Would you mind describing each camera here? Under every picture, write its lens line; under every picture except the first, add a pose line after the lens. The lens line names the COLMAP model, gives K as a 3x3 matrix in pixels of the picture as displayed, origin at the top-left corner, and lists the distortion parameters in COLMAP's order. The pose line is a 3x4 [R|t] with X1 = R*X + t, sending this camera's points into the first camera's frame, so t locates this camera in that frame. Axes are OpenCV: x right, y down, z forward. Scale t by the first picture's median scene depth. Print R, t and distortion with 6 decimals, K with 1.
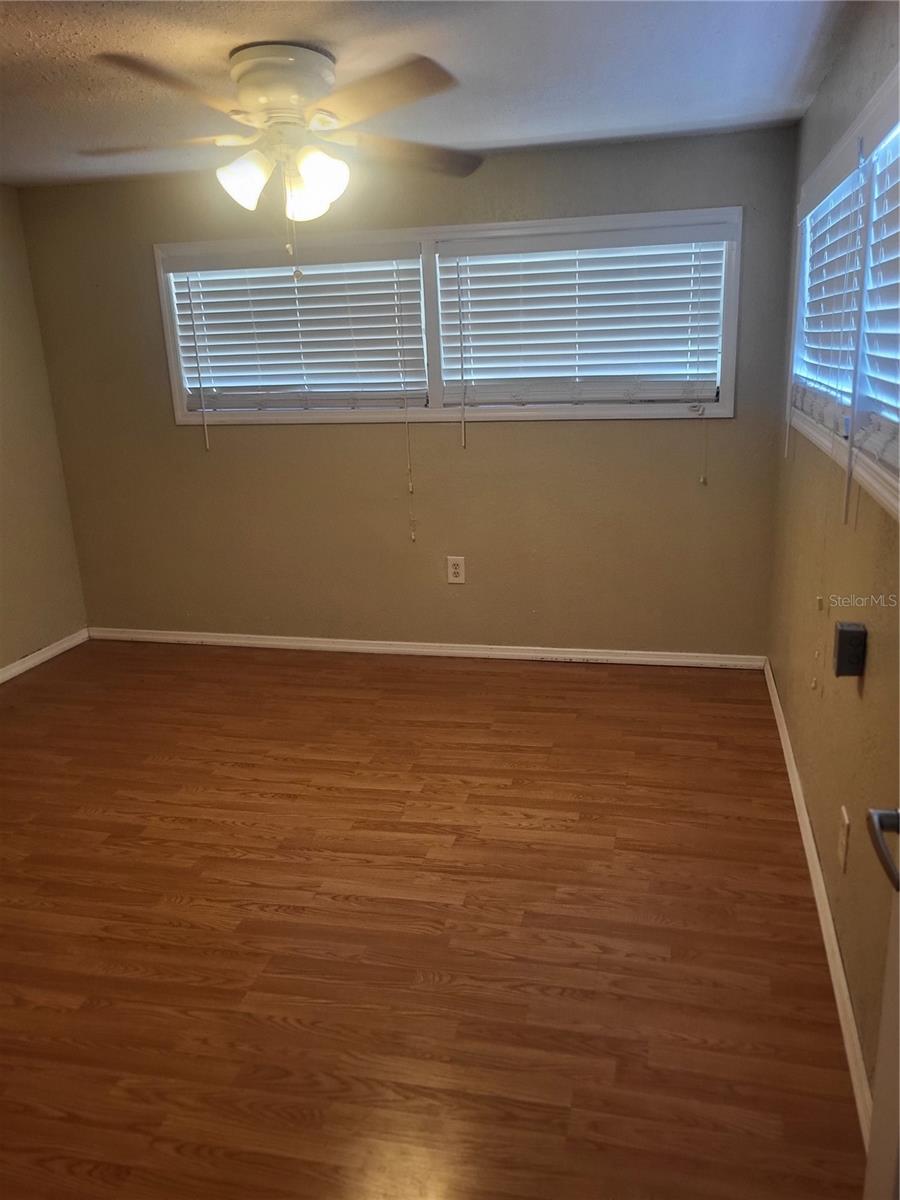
lens RADIAL K [[919.0, 0, 450.7], [0, 919.0, 592.7], [0, 0, 1]] dist [0.046963, -0.032914]
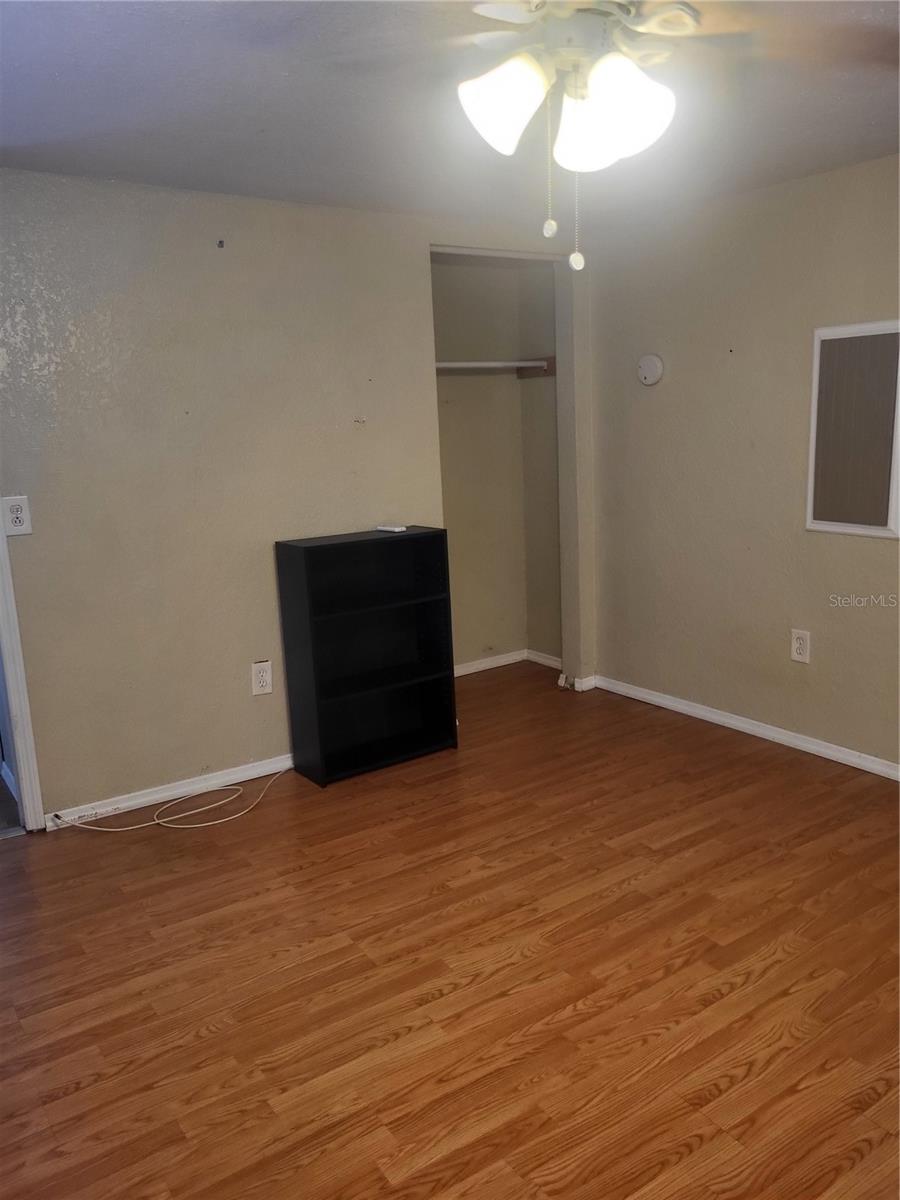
lens RADIAL K [[919.0, 0, 451.2], [0, 919.0, 598.4], [0, 0, 1]] dist [0.046963, -0.032914]
pose [[-0.650869, 0.221927, -0.726029, 0.393048], [-0.149718, 0.900019, 0.409330, -0.391015], [0.744281, 0.375120, -0.552568, 1.419777]]
